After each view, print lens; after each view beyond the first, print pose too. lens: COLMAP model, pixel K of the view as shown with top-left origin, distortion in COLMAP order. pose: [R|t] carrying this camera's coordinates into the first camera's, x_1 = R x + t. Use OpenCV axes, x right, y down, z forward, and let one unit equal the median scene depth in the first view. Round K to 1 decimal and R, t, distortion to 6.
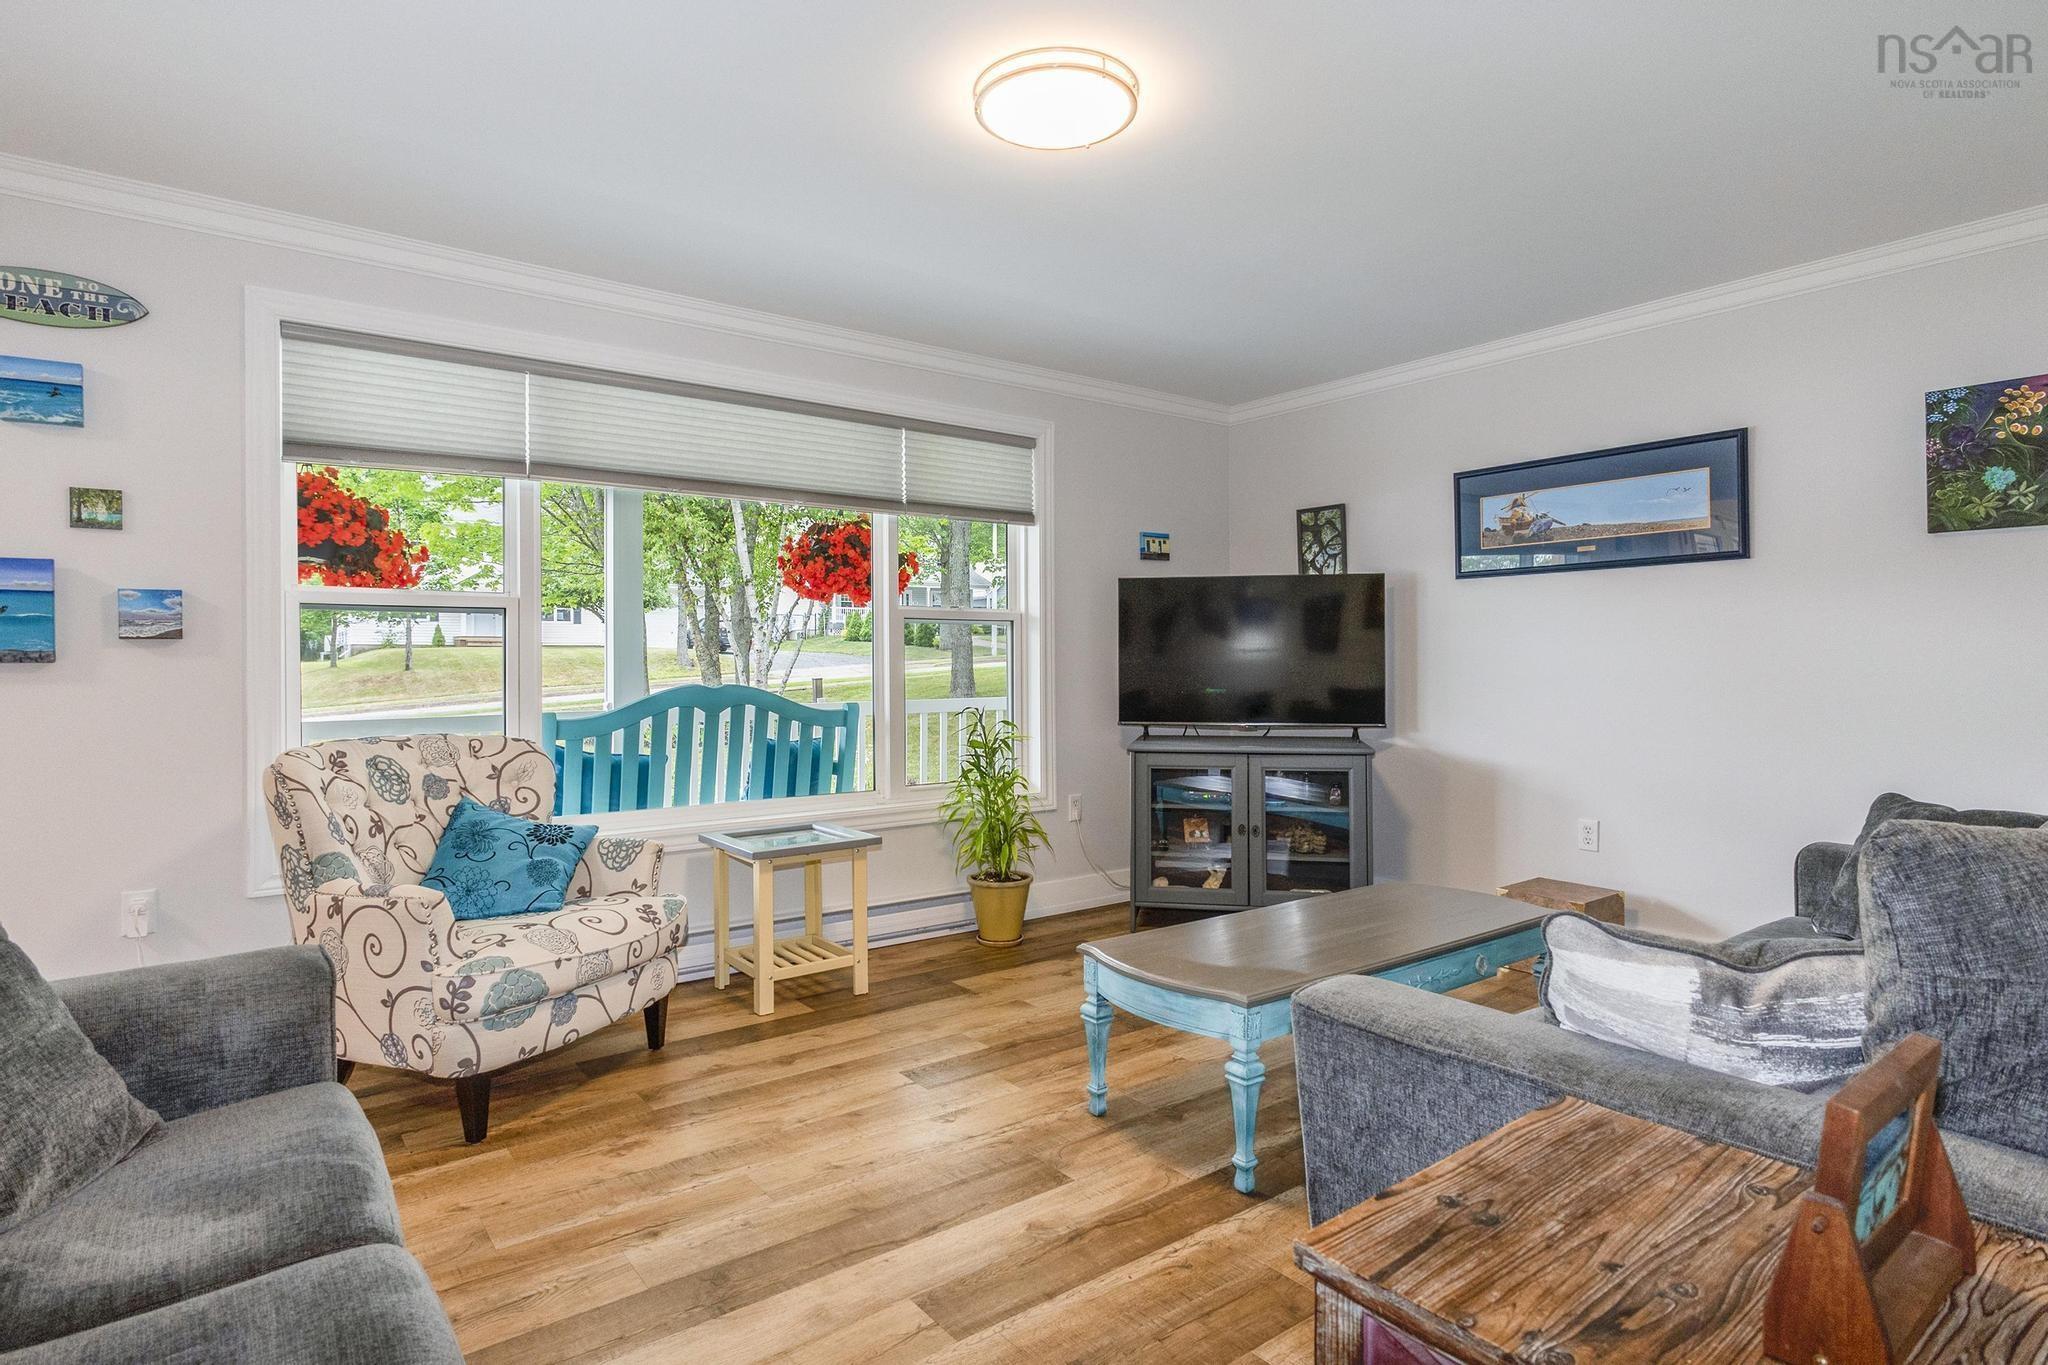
lens RADIAL K [[1073.9, 0, 1020.5], [0, 1073.9, 666.7], [0, 0, 1]] dist [0.001299, -0.000112]
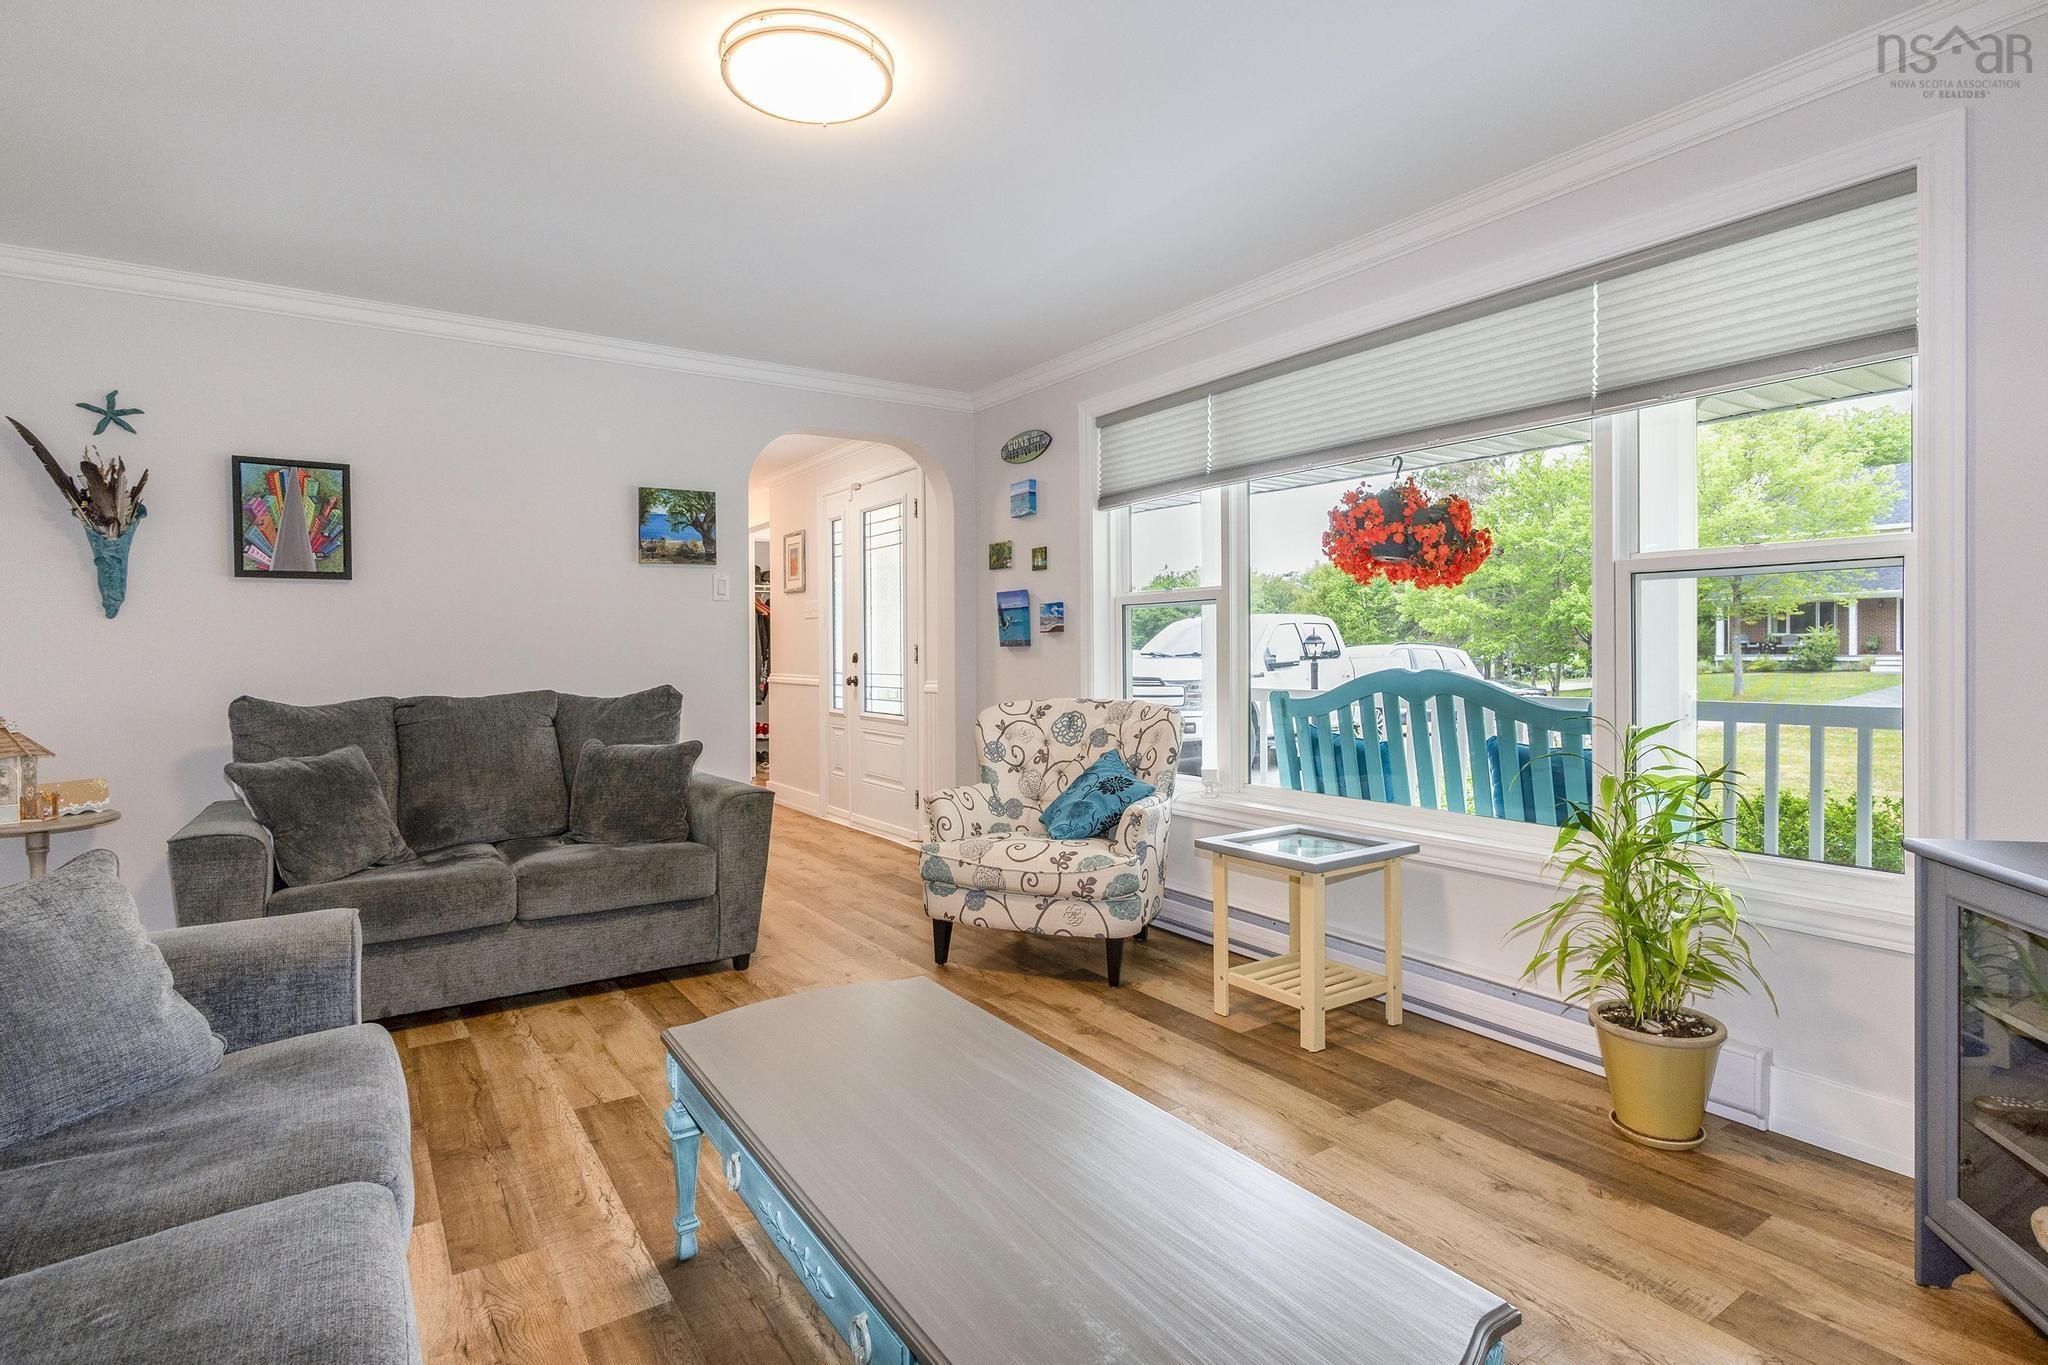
lens RADIAL K [[1030.0, 0, 1027.1], [0, 1030.0, 656.5], [0, 0, 1]] dist [0.003081, 0.001786]
pose [[-0.049885, 0.010395, -0.998701, 0.719629], [0.004264, 0.999939, 0.010195, -0.004034], [0.998746, -0.003750, -0.049927, 0.924924]]
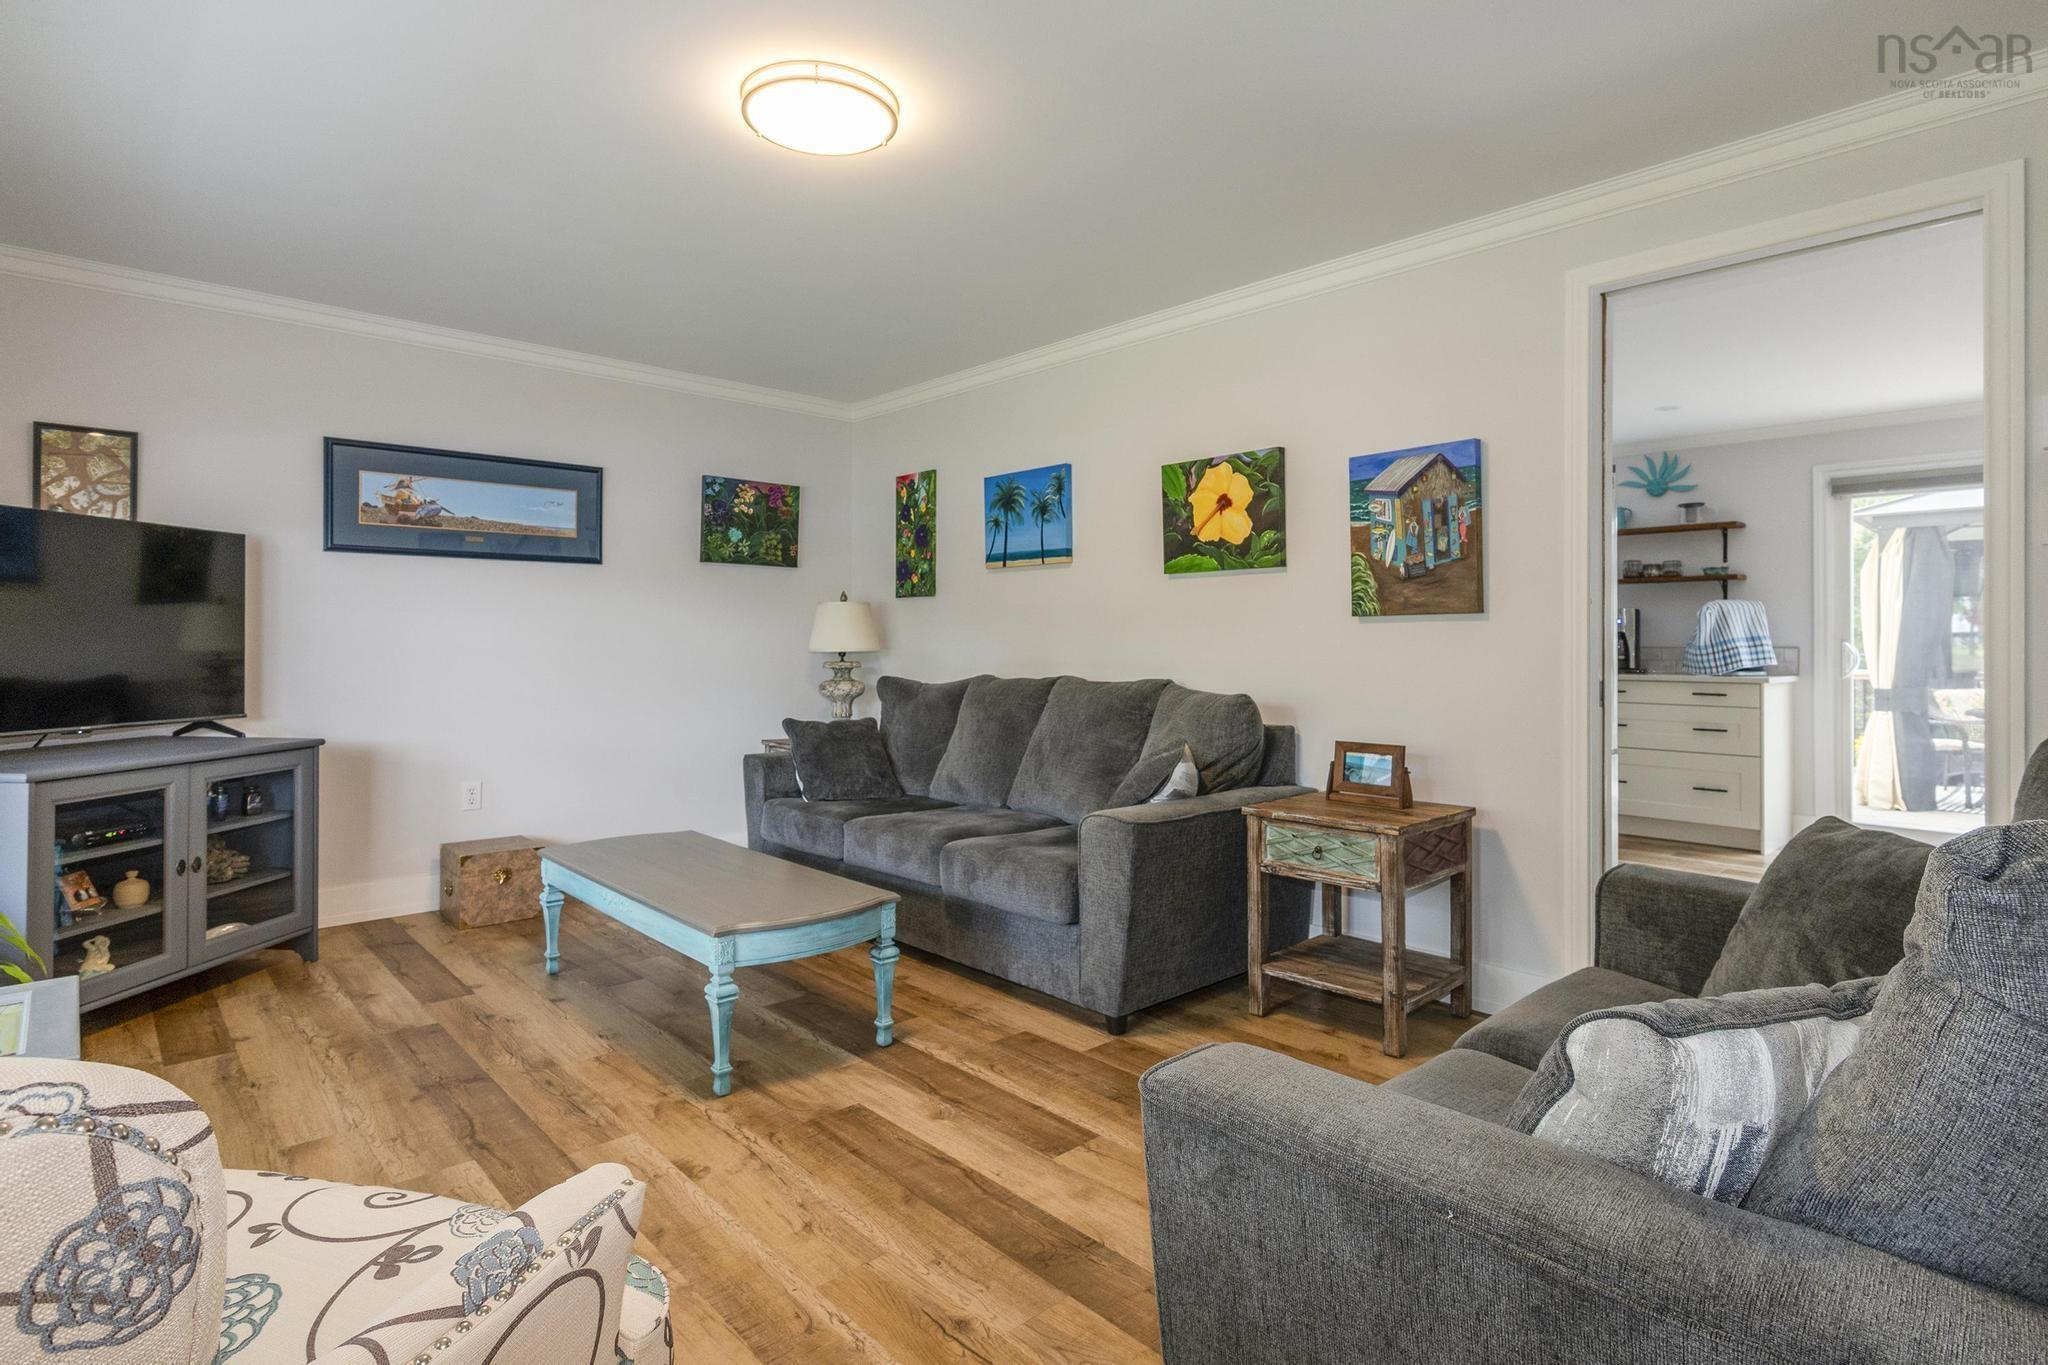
lens RADIAL K [[1043.6, 0, 1017.7], [0, 1043.6, 633.7], [0, 0, 1]] dist [0.001002, 0.000582]
pose [[-0.089044, 0.011555, 0.995961, -0.752140], [0.002209, 0.999933, -0.011404, 0.002269], [-0.996025, 0.001185, -0.089063, 0.666817]]
